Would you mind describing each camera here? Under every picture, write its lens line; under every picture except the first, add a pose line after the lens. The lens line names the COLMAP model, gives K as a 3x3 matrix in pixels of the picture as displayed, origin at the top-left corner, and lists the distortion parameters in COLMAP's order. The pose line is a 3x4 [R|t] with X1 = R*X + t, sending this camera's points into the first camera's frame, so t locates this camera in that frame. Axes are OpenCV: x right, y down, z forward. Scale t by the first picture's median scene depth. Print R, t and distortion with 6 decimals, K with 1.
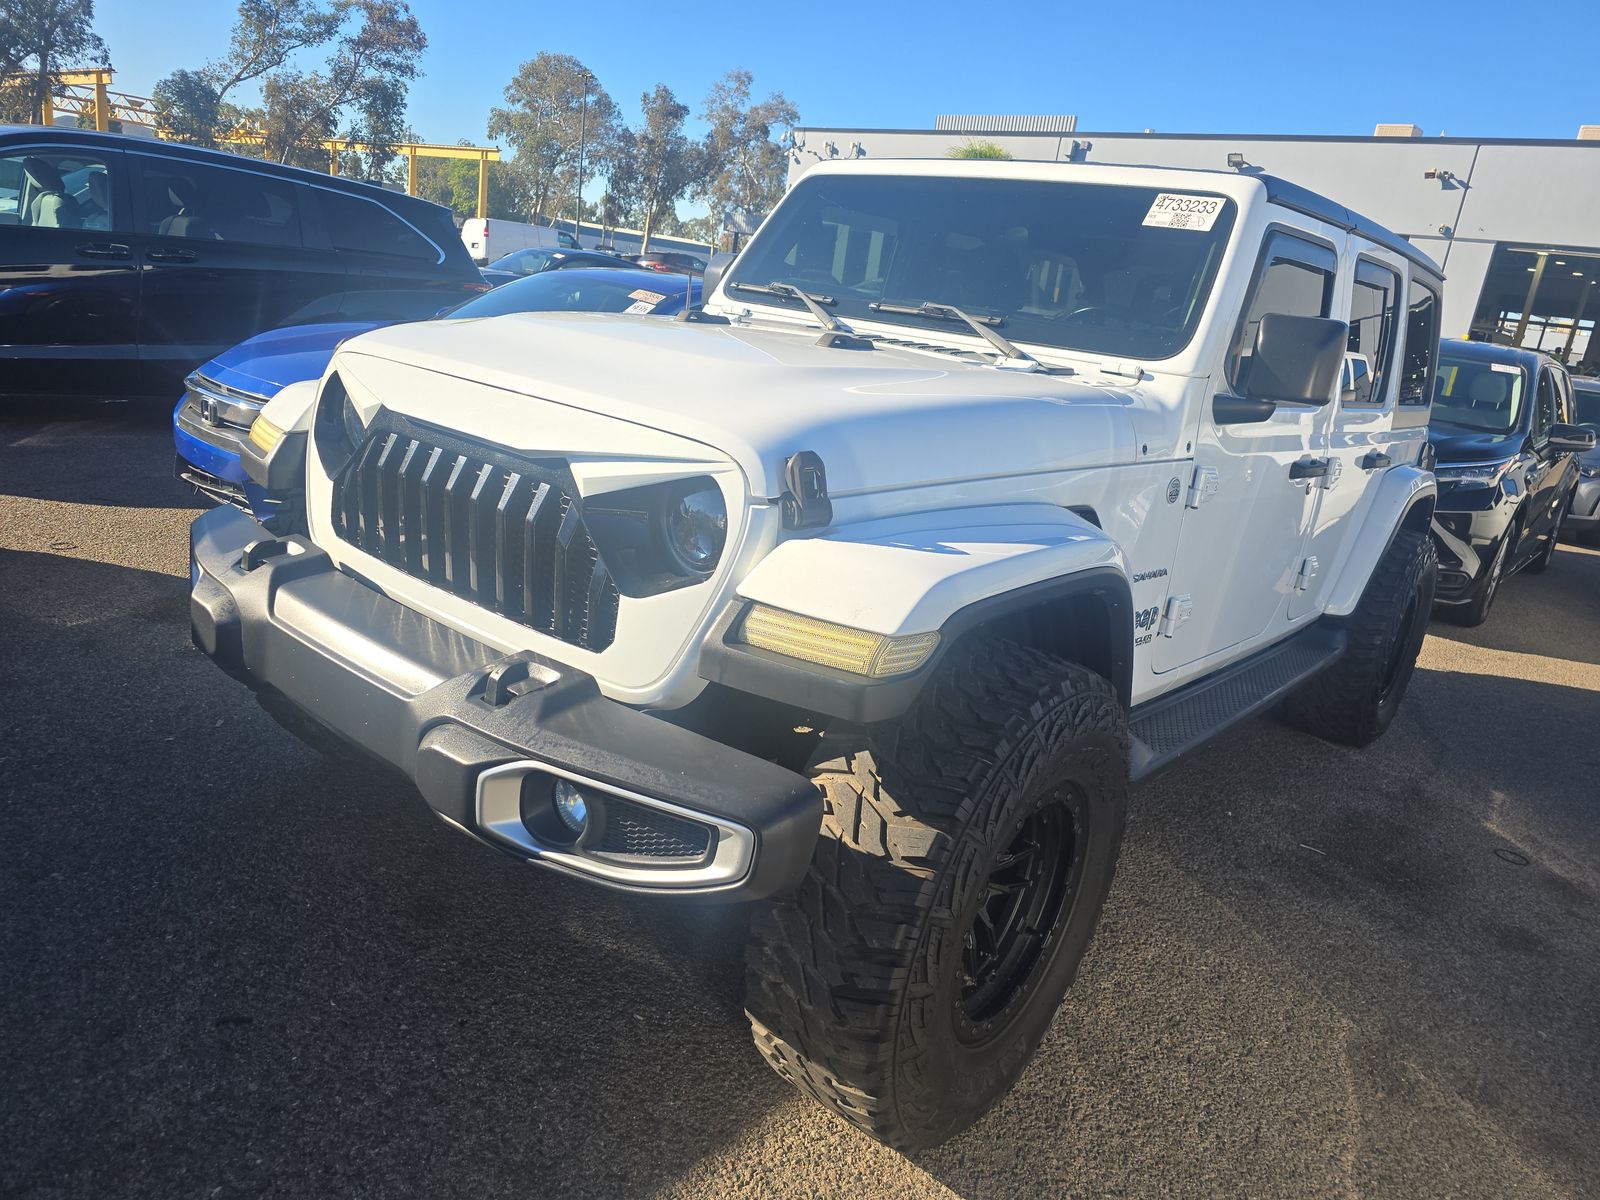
lens RADIAL K [[1065.6, 0, 800.0], [0, 1065.6, 600.0], [0, 0, 1]] dist [-0.002685, 0.000105]
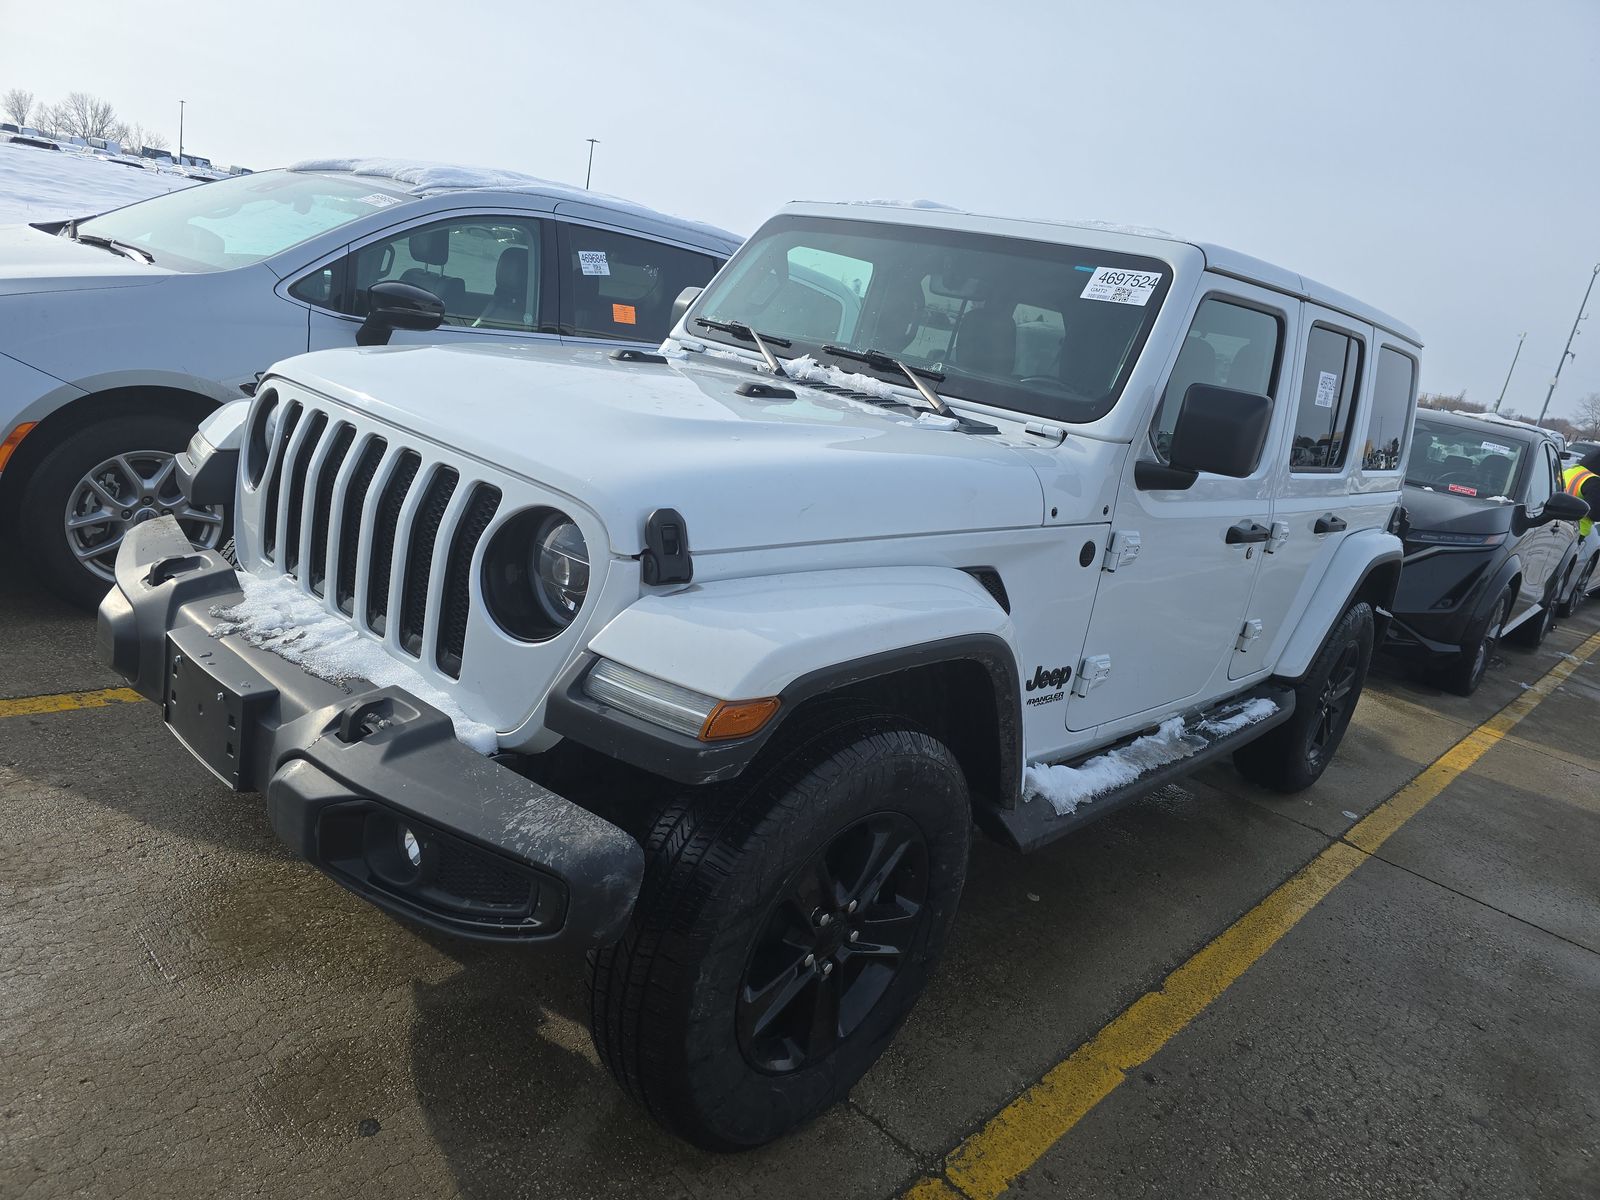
lens RADIAL K [[1065.6, 0, 800.0], [0, 1065.6, 600.0], [0, 0, 1]] dist [-0.002685, 0.000105]
pose [[0.998201, 0.057221, -0.017927, 0.101985], [-0.057415, 0.998295, -0.010479, -0.033438], [0.017296, 0.011489, 0.999784, -0.010461]]
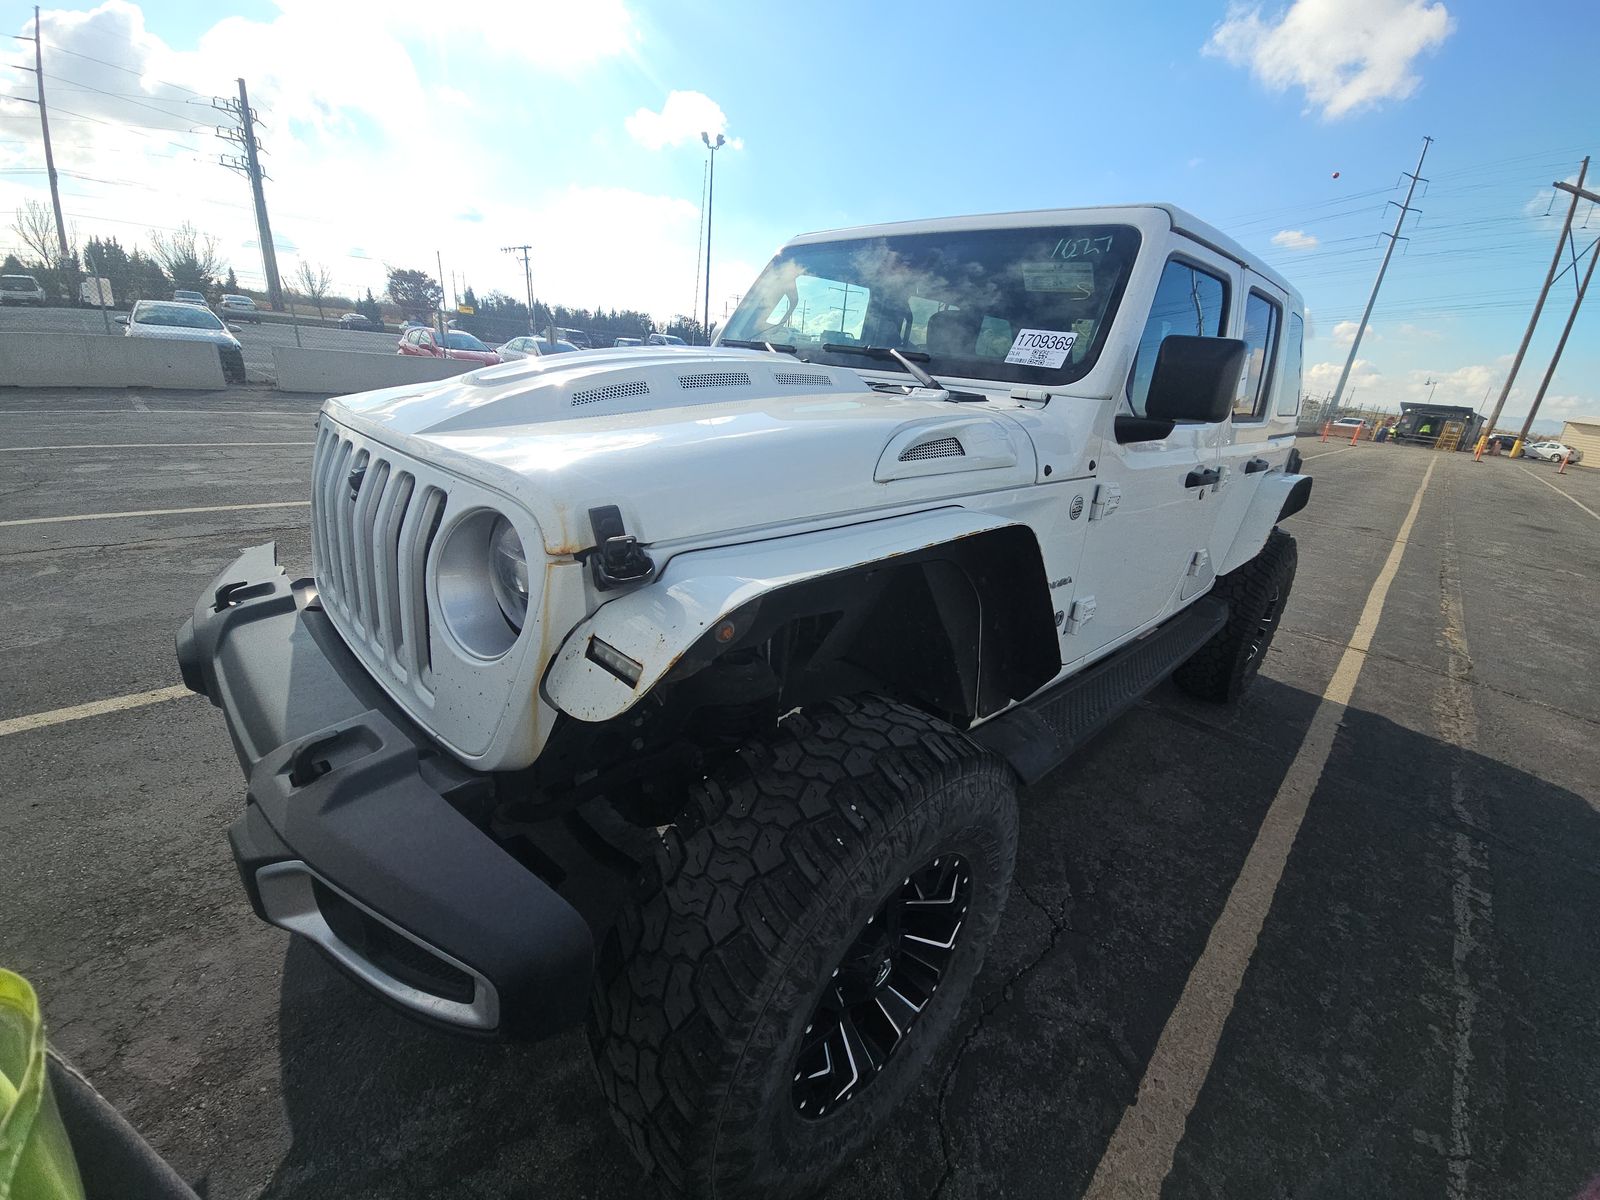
lens RADIAL K [[666.4, 0, 837.4], [0, 666.4, 607.1], [0, 0, 1]] dist [0.001318, 0.000075]
pose [[0.998818, -0.024127, -0.042202, 0.134999], [0.027087, 0.997105, 0.071046, -0.056347], [0.040366, -0.072105, 0.996580, 0.312928]]
